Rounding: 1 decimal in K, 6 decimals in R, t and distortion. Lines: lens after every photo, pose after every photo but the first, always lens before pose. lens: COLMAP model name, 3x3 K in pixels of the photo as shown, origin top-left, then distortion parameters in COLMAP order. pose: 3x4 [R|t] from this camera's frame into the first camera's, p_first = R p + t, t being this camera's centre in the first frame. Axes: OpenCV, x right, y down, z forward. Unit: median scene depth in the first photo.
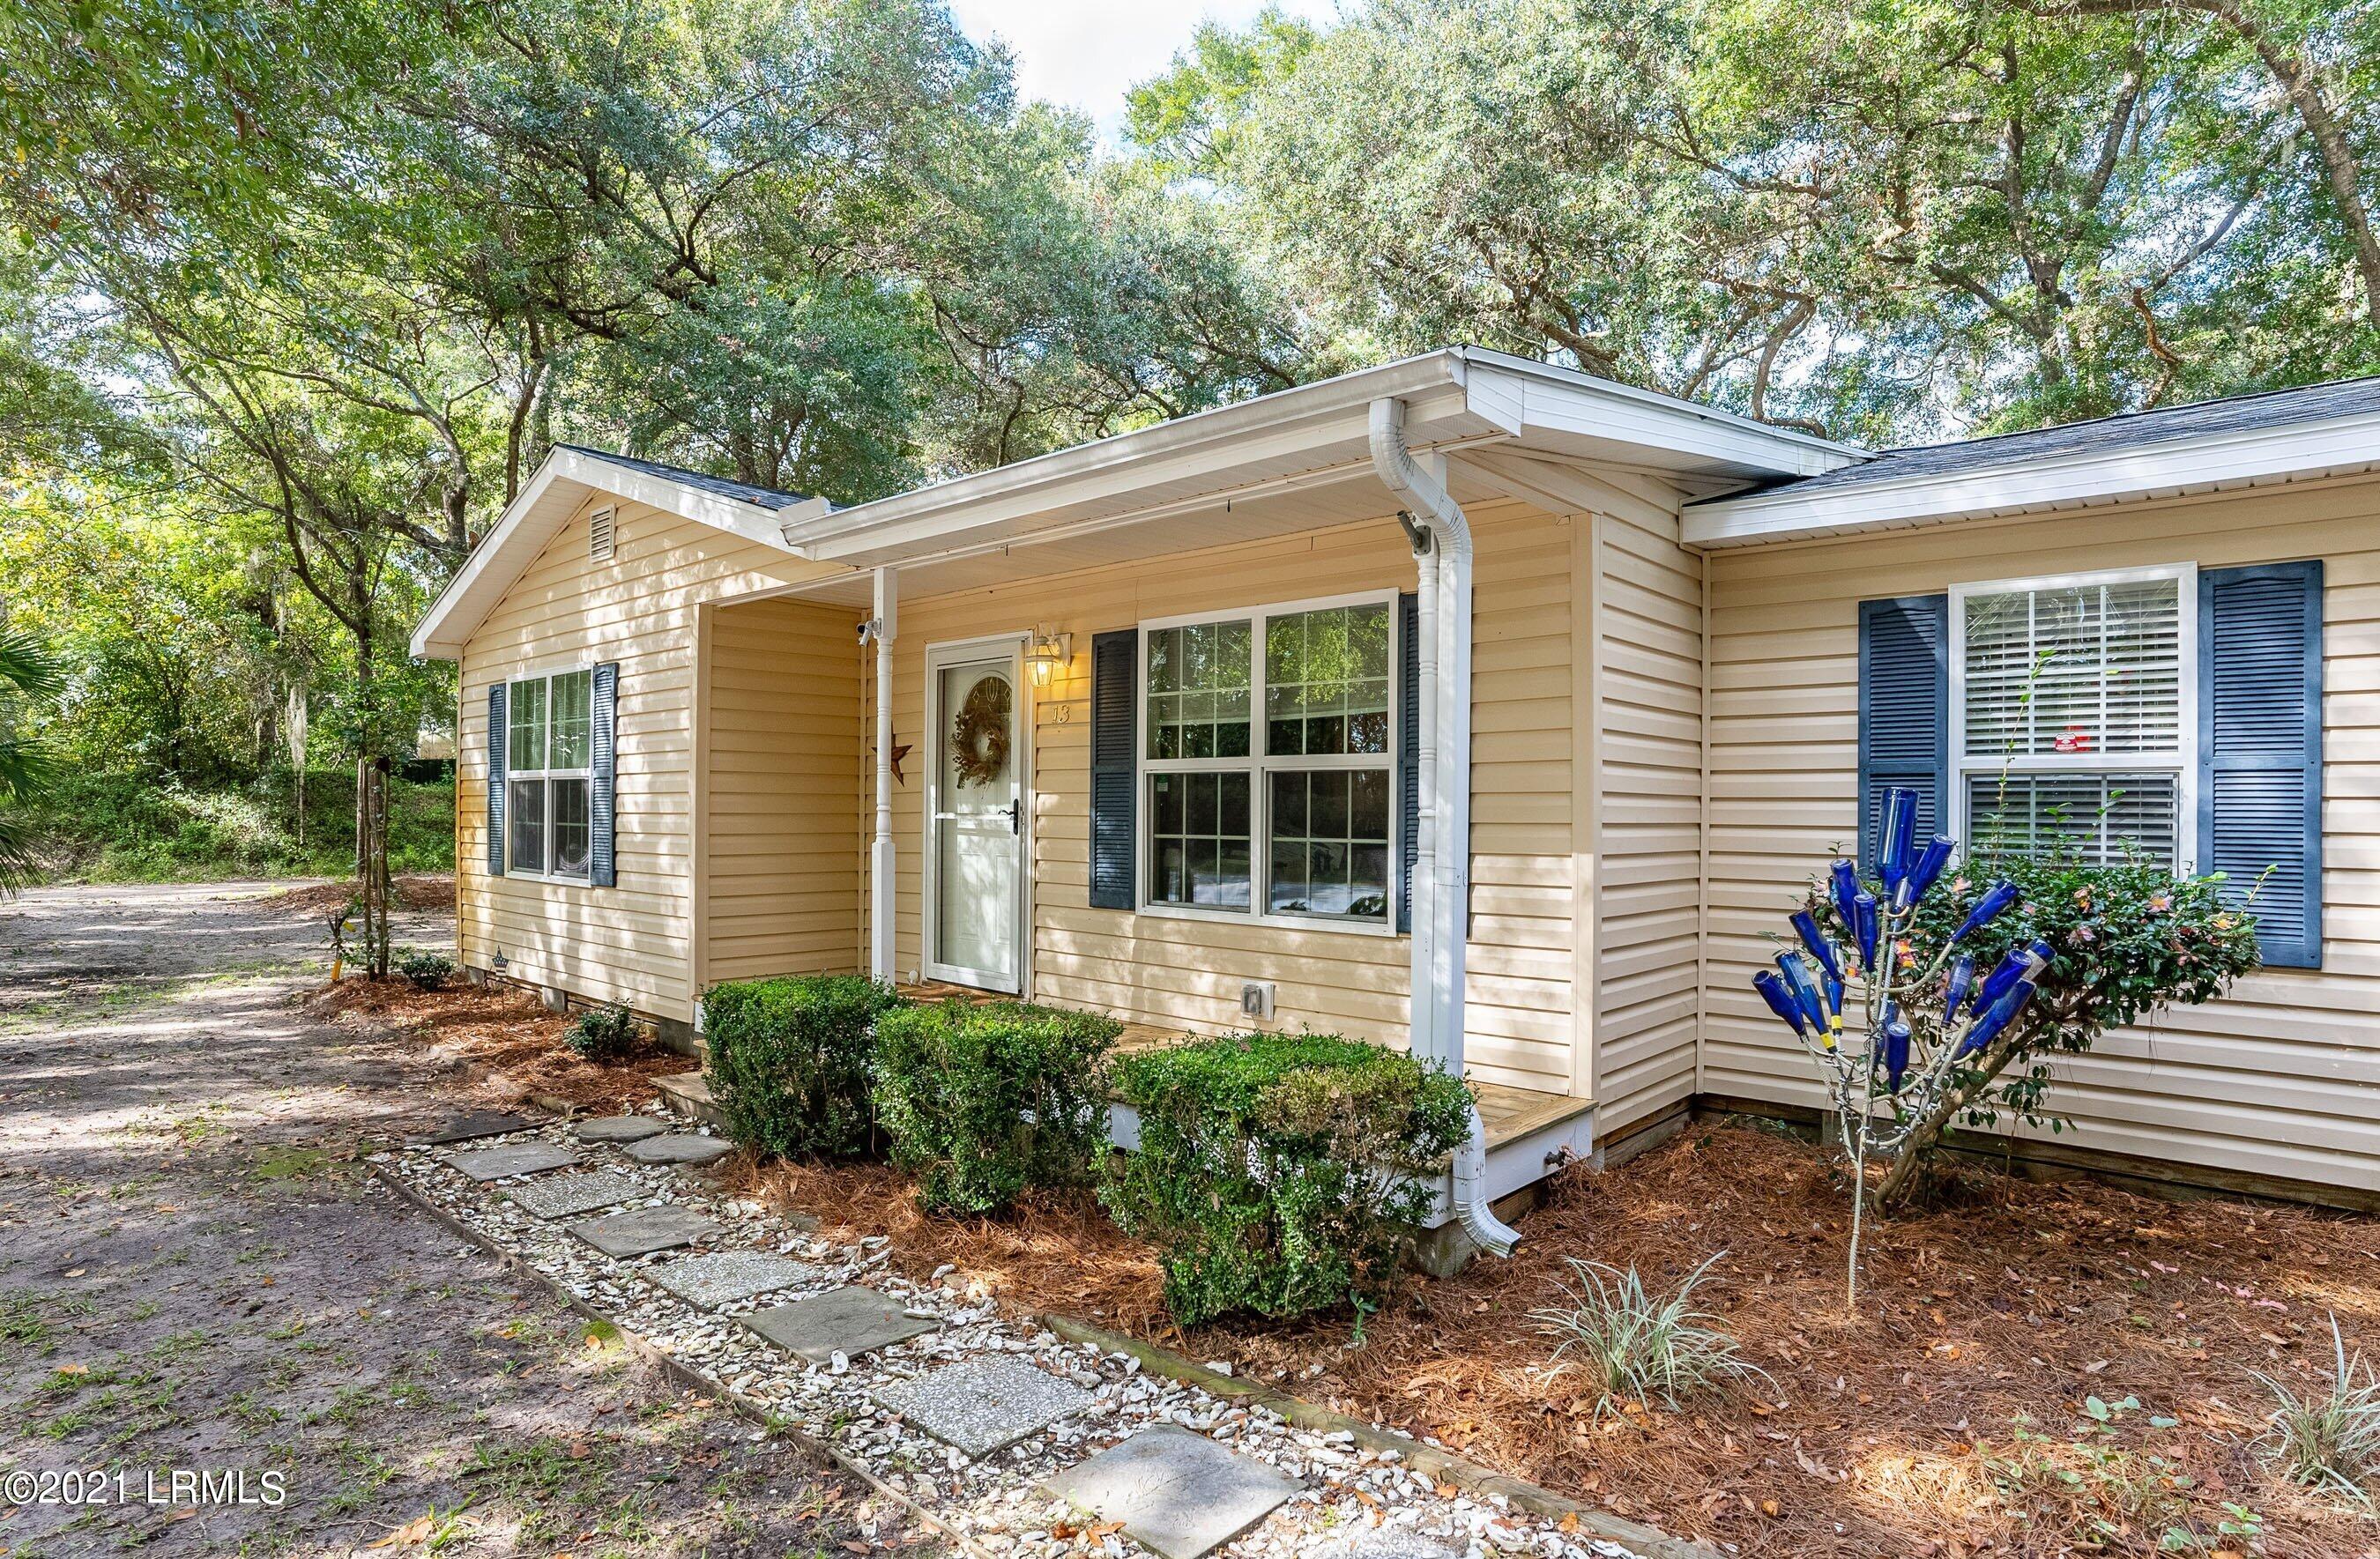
lens RADIAL K [[1231.4, 0, 1179.3], [0, 1231.4, 804.1], [0, 0, 1]] dist [-0.002754, 0.001683]
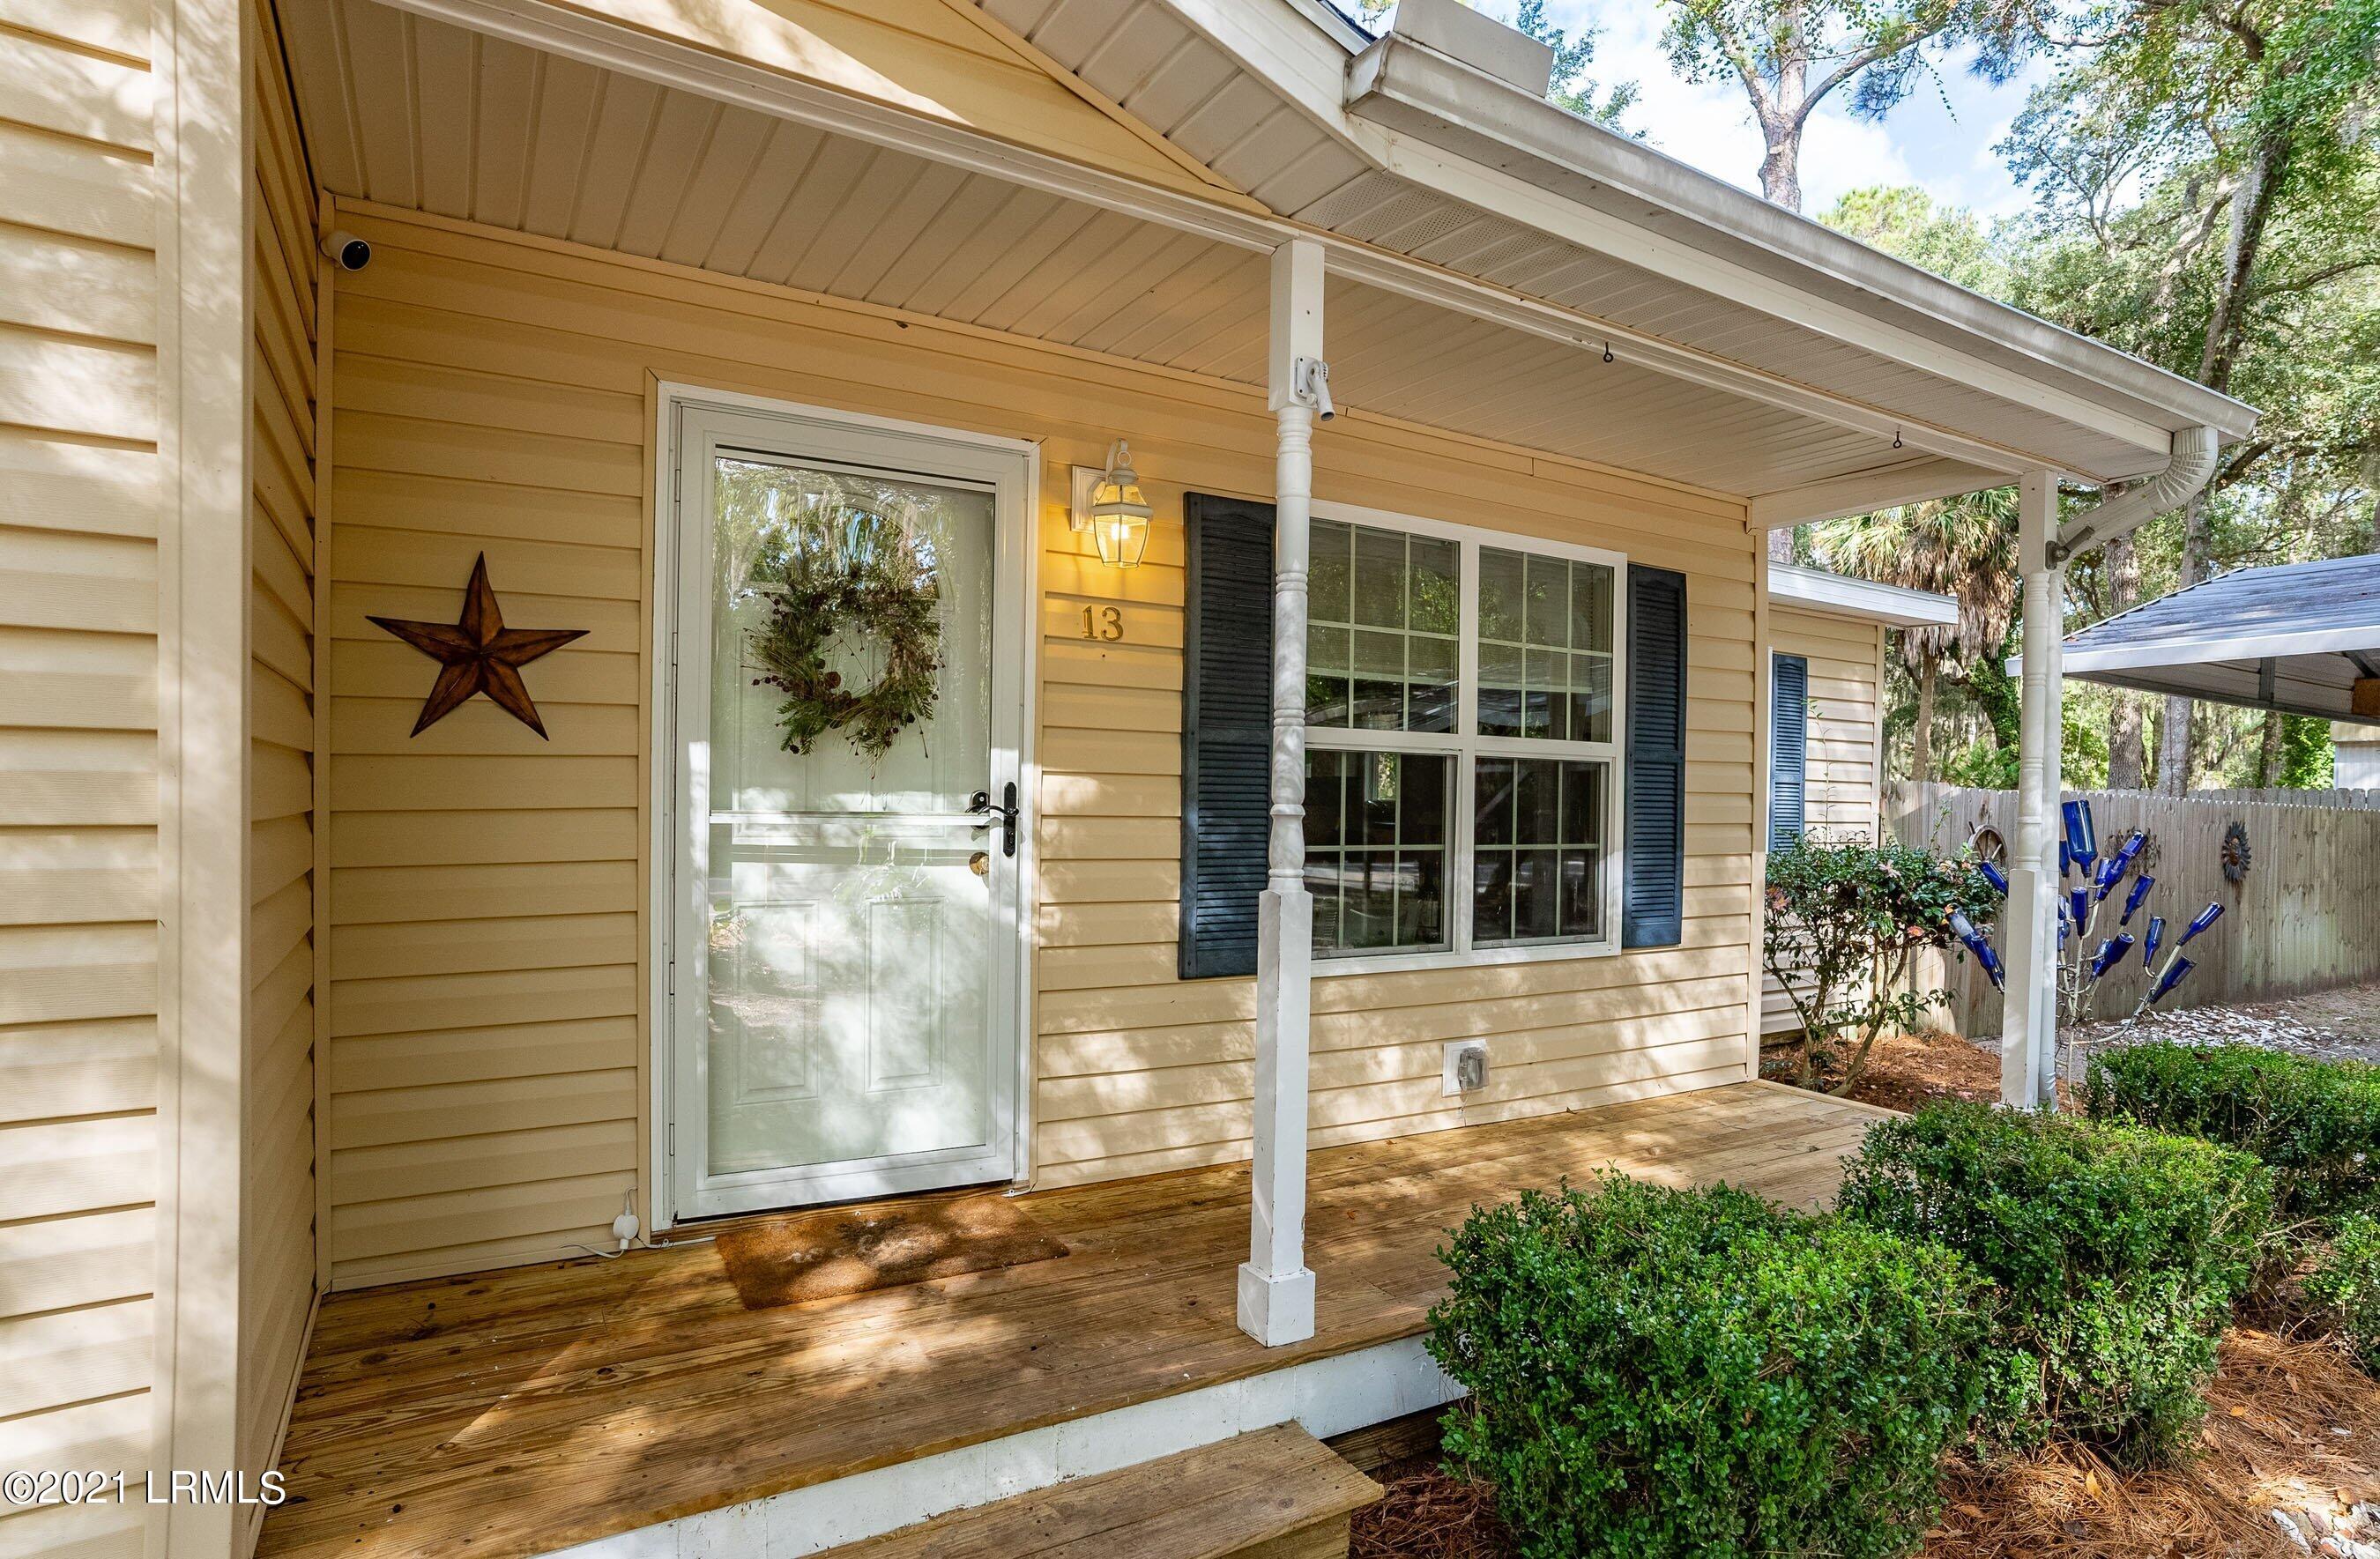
lens RADIAL K [[1231.4, 0, 1179.3], [0, 1231.4, 804.1], [0, 0, 1]] dist [-0.002754, 0.001683]
pose [[0.310515, -0.009705, 0.950519, -0.638881], [-0.020428, 0.999649, 0.016880, -0.006543], [-0.950349, -0.024659, 0.310207, 0.874976]]
